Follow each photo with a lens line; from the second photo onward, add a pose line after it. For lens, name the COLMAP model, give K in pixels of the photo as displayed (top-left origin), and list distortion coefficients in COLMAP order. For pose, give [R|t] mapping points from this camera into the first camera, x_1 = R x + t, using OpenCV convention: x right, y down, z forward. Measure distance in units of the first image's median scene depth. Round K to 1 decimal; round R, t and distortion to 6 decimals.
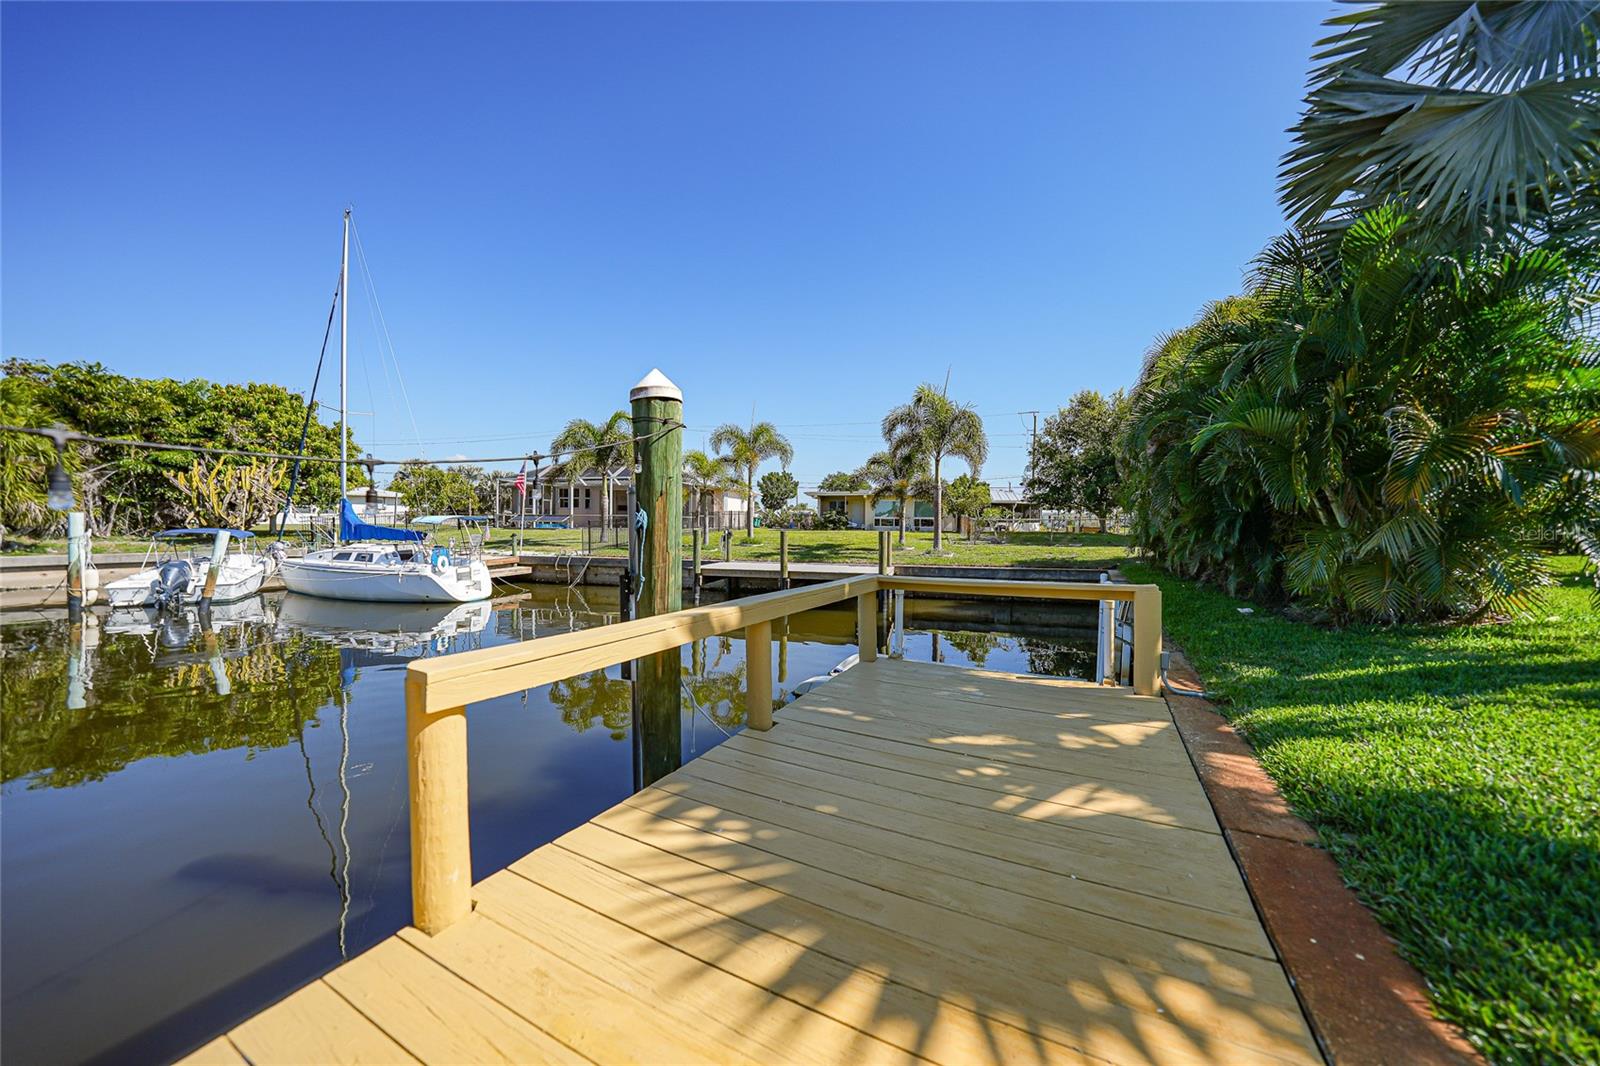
lens RADIAL K [[553.2, 0, 805.0], [0, 553.2, 529.2], [0, 0, 1]] dist [-0.026698, 0.006102]
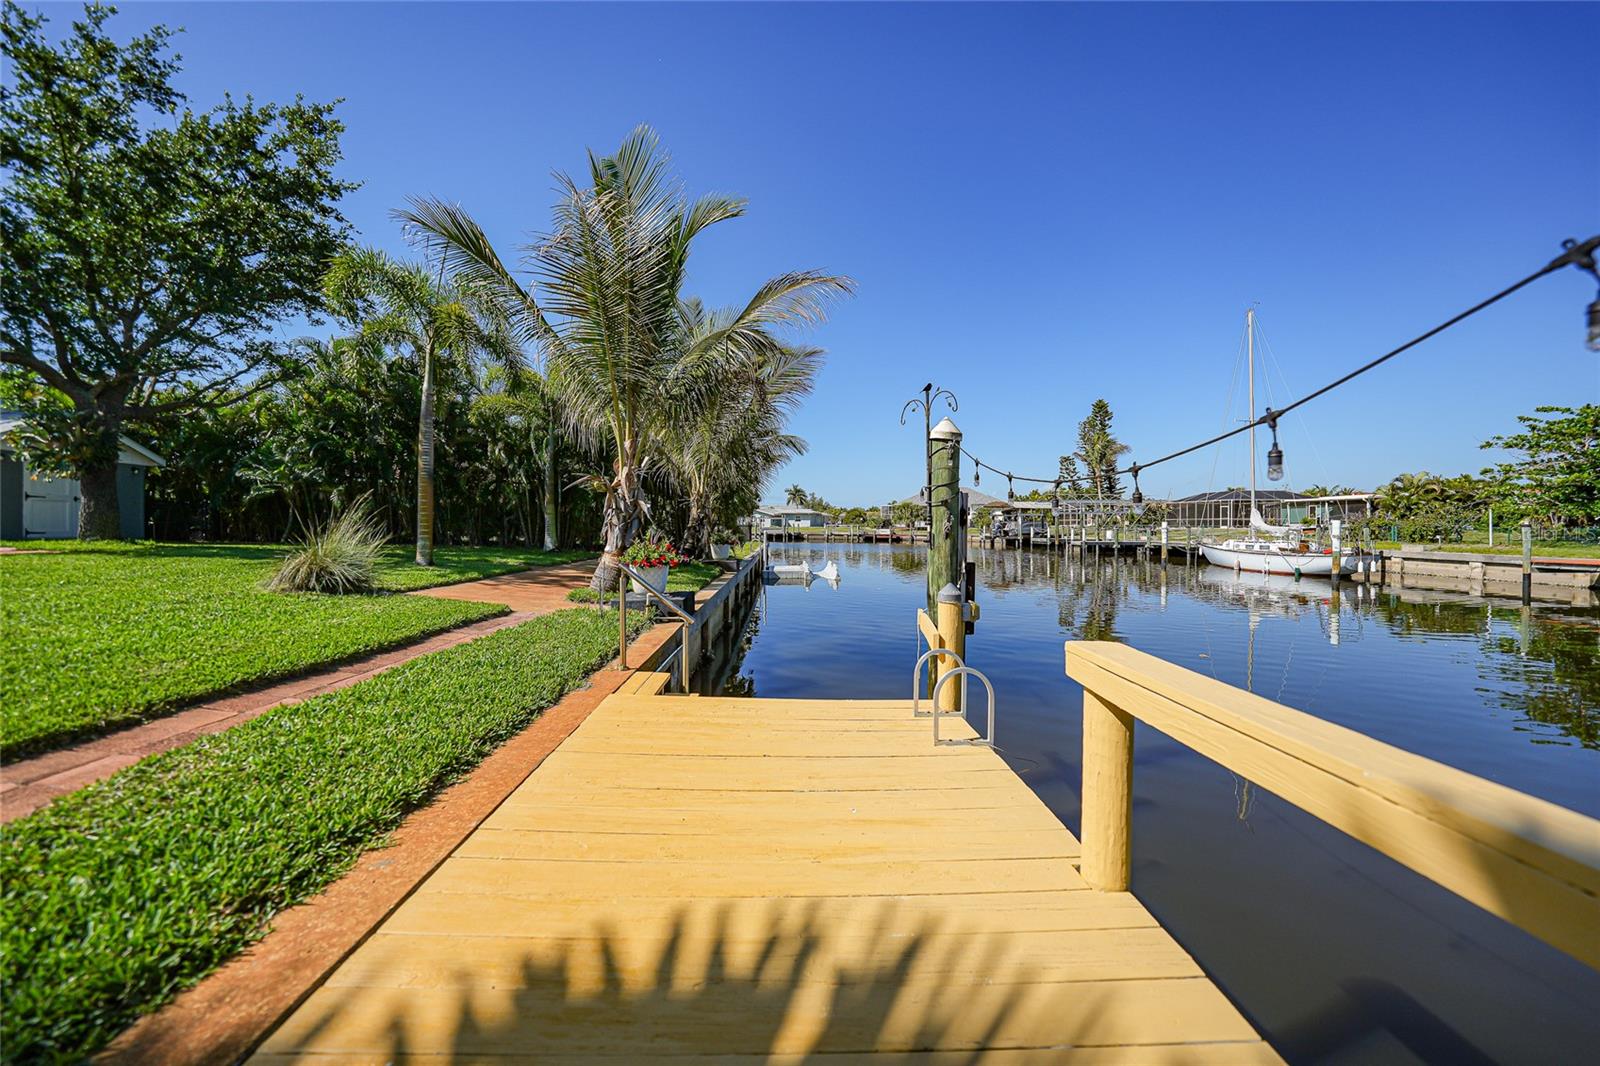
lens RADIAL K [[555.5, 0, 801.4], [0, 555.5, 529.3], [0, 0, 1]] dist [-0.029338, 0.007345]
pose [[-0.881480, -0.007251, -0.472166, 0.034525], [-0.013990, 0.999844, 0.010764, 0.000281], [0.472014, 0.016093, -0.881444, 0.145275]]
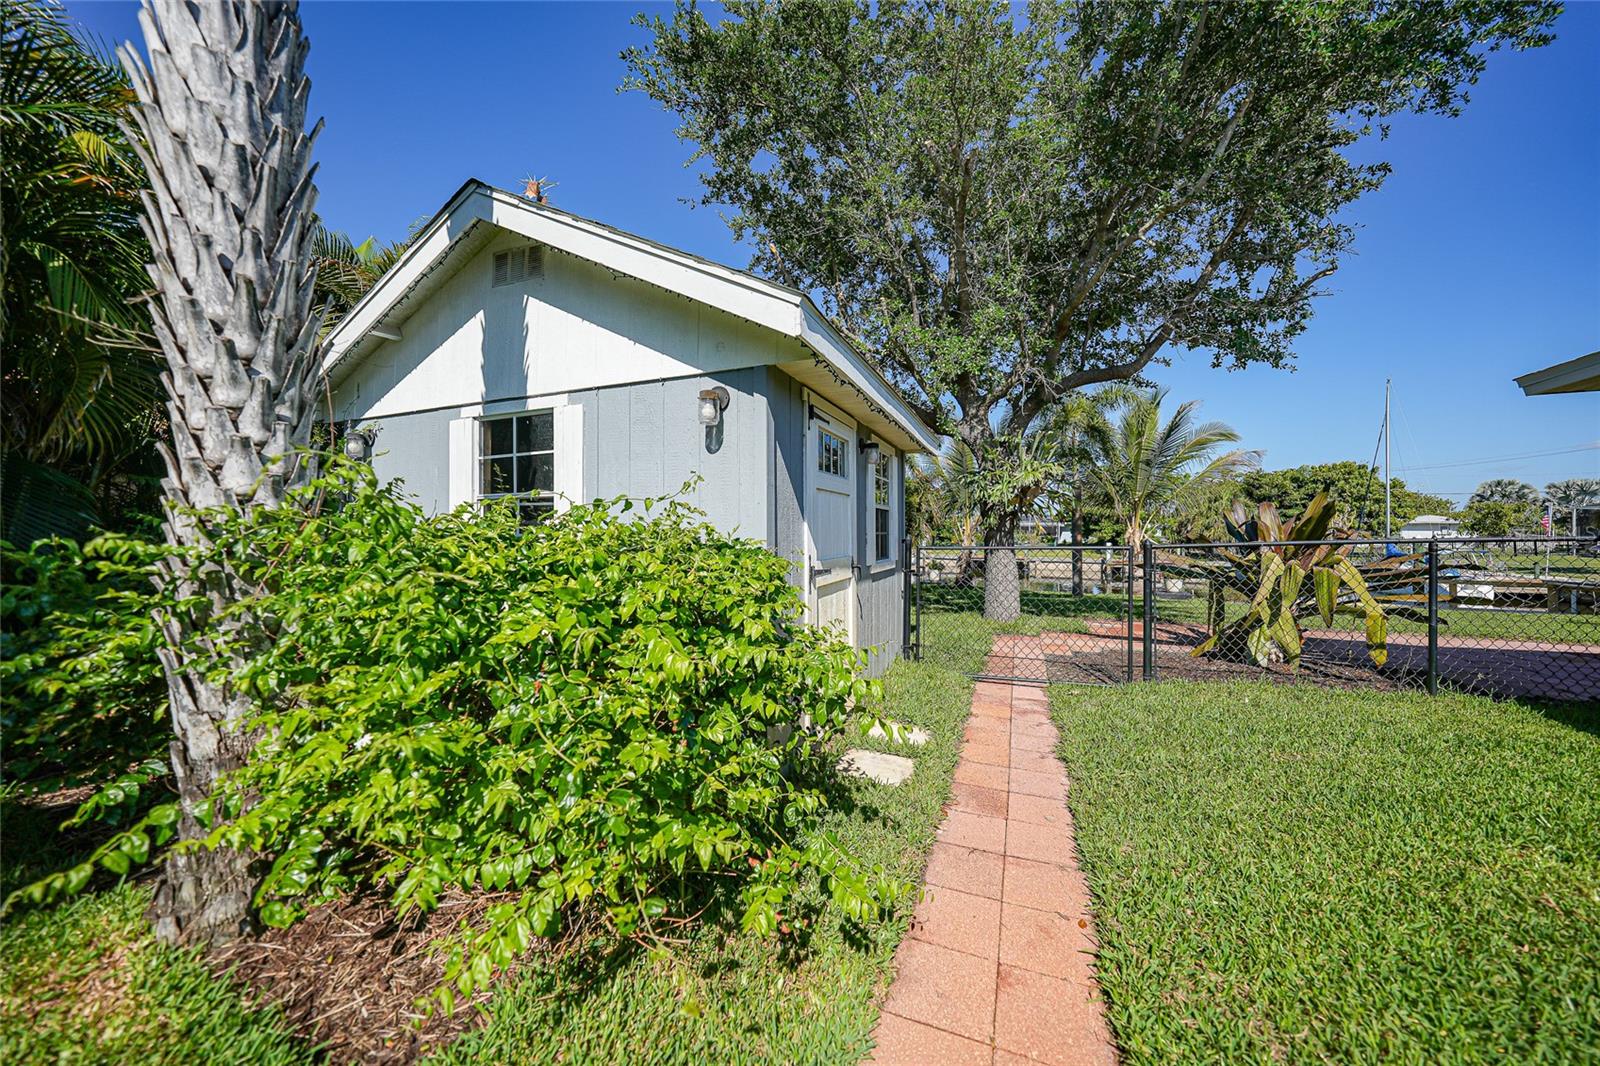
lens RADIAL K [[559.1, 0, 800.0], [0, 559.1, 533.0], [0, 0, 1]] dist [-0.027964, 0.006666]
pose [[0.007429, -0.009907, -0.999923, 0.756371], [-0.014740, 0.999841, -0.010016, -0.022532], [0.999864, 0.014813, 0.007282, -0.762984]]
